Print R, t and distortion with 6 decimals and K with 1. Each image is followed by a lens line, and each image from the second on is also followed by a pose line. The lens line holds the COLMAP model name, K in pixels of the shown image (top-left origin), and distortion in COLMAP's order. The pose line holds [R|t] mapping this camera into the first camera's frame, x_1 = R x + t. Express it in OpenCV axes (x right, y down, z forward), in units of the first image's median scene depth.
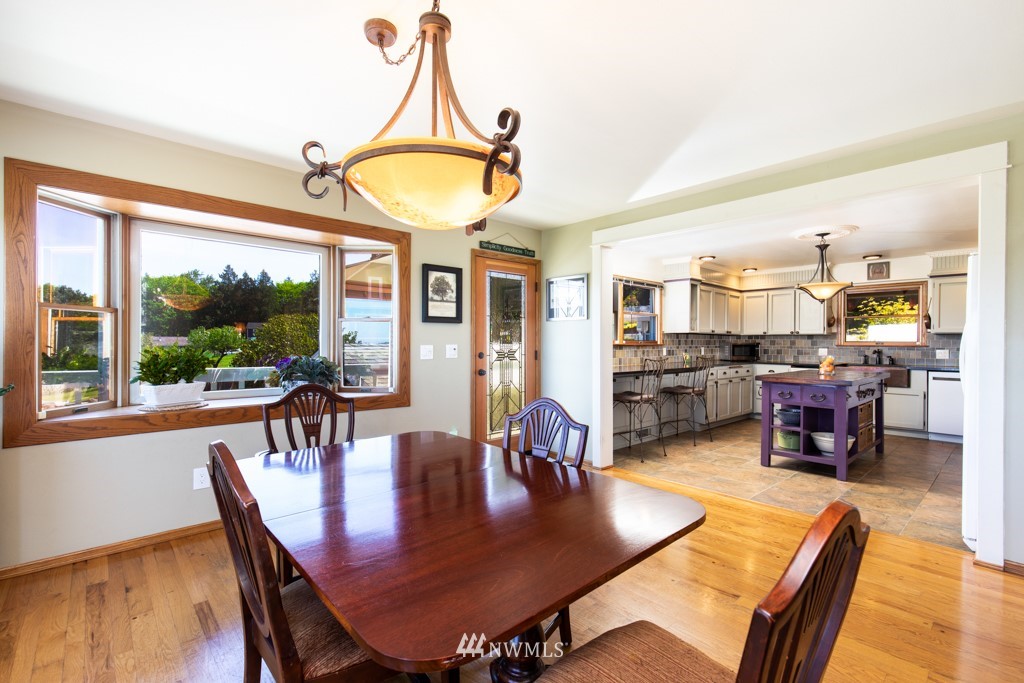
lens RADIAL K [[455.0, 0, 510.5], [0, 455.0, 343.8], [0, 0, 1]] dist [-0.001392, -0.000200]
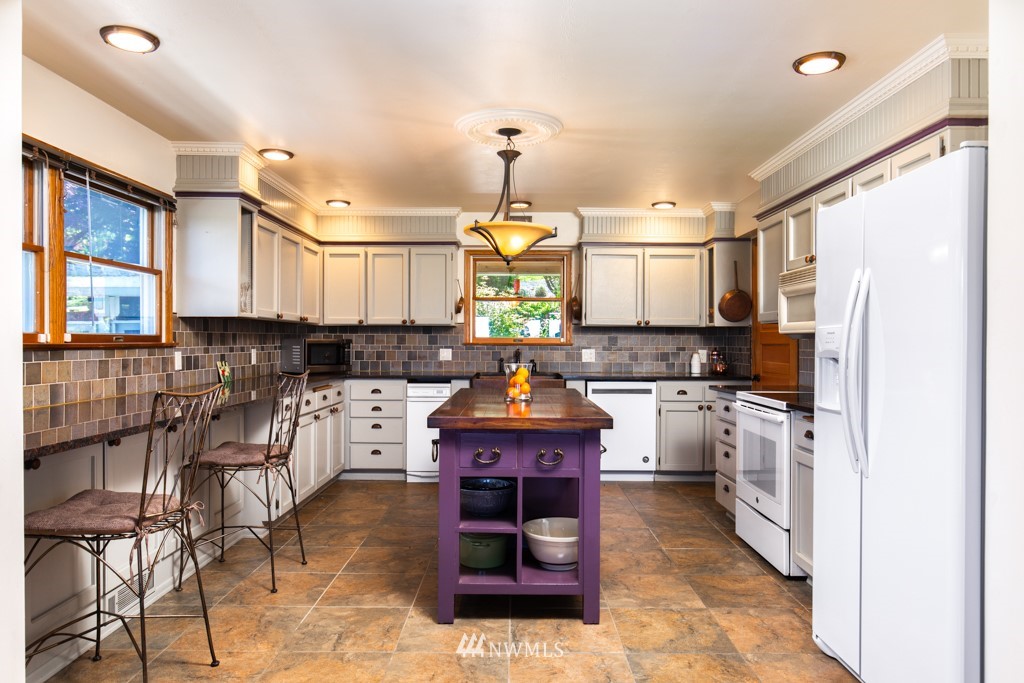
lens RADIAL K [[682.4, 0, 512.2], [0, 682.4, 343.5], [0, 0, 1]] dist [0.006810, 0.001164]
pose [[0.674791, -0.004264, 0.737996, 0.078474], [0.001693, 0.999990, 0.004230, -0.000807], [-0.738007, -0.001605, 0.674792, 0.335129]]
